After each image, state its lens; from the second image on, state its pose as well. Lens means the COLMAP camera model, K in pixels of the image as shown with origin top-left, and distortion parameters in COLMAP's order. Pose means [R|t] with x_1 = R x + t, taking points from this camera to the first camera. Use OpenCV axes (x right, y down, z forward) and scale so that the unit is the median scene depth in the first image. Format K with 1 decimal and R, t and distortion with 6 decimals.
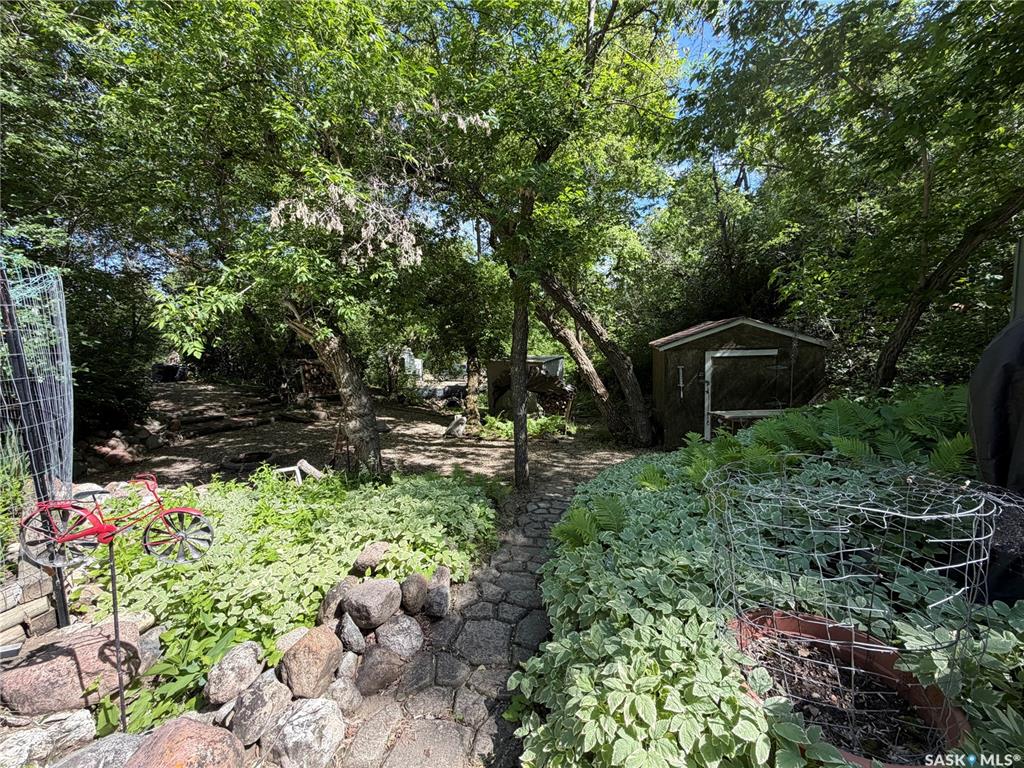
lens RADIAL K [[405.3, 0, 508.4], [0, 405.3, 382.5], [0, 0, 1]] dist [-0.001907, -0.000182]
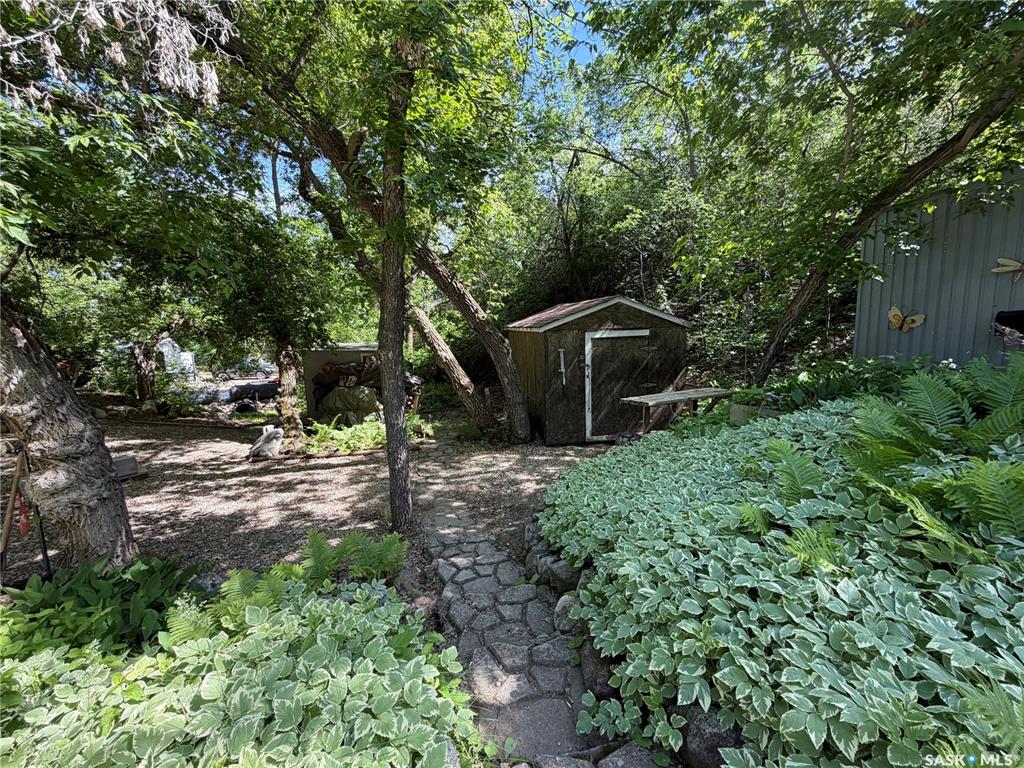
lens RADIAL K [[405.3, 0, 509.2], [0, 405.3, 383.1], [0, 0, 1]] dist [-0.001907, -0.000182]
pose [[0.896843, -0.054148, 0.439022, -0.060041], [0.043701, 0.998470, 0.033876, -0.000621], [-0.440185, -0.011196, 0.897837, 0.201774]]
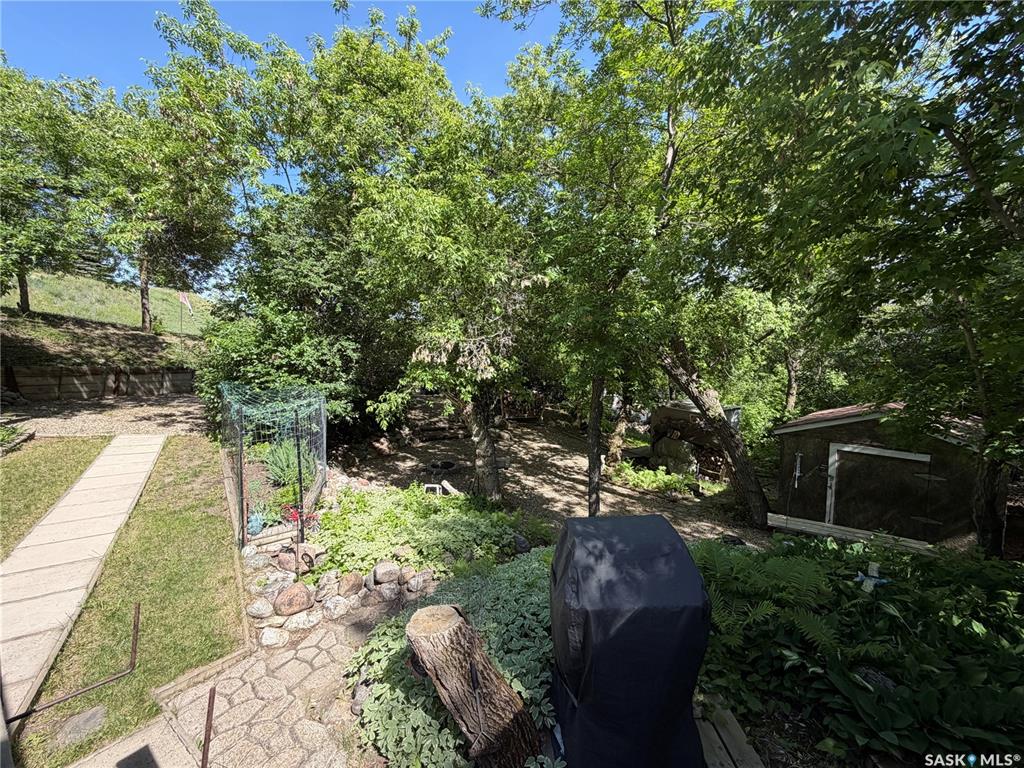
lens RADIAL K [[405.3, 0, 509.1], [0, 405.3, 382.5], [0, 0, 1]] dist [-0.001907, -0.000182]
pose [[0.840693, 0.076635, -0.536062, 0.285570], [-0.088689, 0.996054, 0.003306, -0.119346], [0.534200, 0.044763, 0.844172, -0.119059]]
